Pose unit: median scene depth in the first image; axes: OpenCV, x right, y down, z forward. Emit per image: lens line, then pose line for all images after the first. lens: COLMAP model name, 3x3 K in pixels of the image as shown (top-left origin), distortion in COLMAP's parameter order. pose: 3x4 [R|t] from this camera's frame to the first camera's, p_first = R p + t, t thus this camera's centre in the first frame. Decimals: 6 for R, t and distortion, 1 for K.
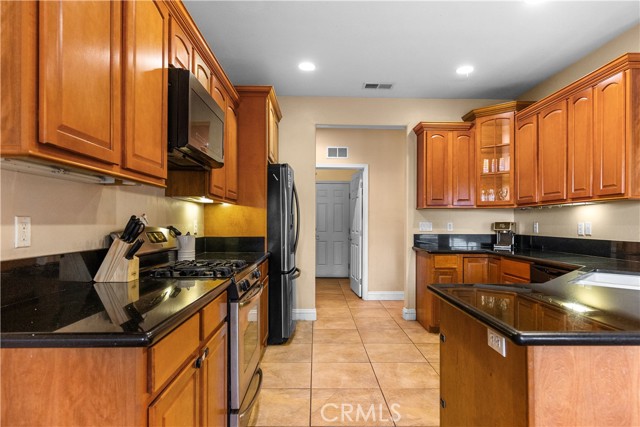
lens RADIAL K [[368.9, 0, 322.9], [0, 368.9, 219.3], [0, 0, 1]] dist [0.004853, -0.000733]
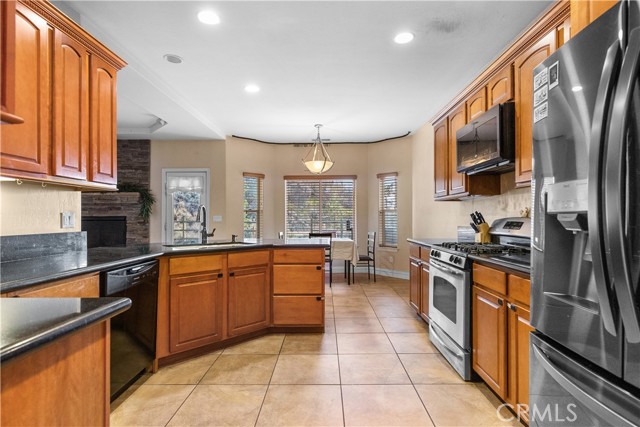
lens RADIAL K [[330.9, 0, 330.1], [0, 330.9, 214.4], [0, 0, 1]] dist [0.000930, -0.002644]
pose [[-0.999945, 0.001254, 0.010391, 0.113030], [0.001086, 0.999869, -0.016166, 0.022290], [-0.010410, -0.016154, -0.999815, 1.232613]]
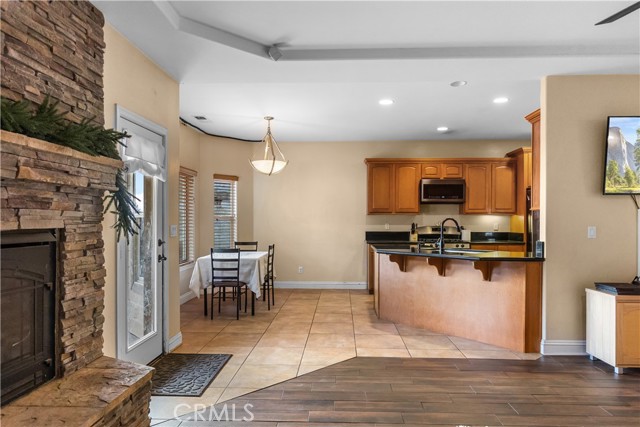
lens RADIAL K [[411.0, 0, 320.3], [0, 411.0, 227.1], [0, 0, 1]] dist [-0.019560, -0.002641]
pose [[-0.065015, 0.010504, -0.997829, 1.578740], [0.001225, 0.999945, 0.010446, -0.002657], [0.997884, -0.000543, -0.065025, 0.146137]]
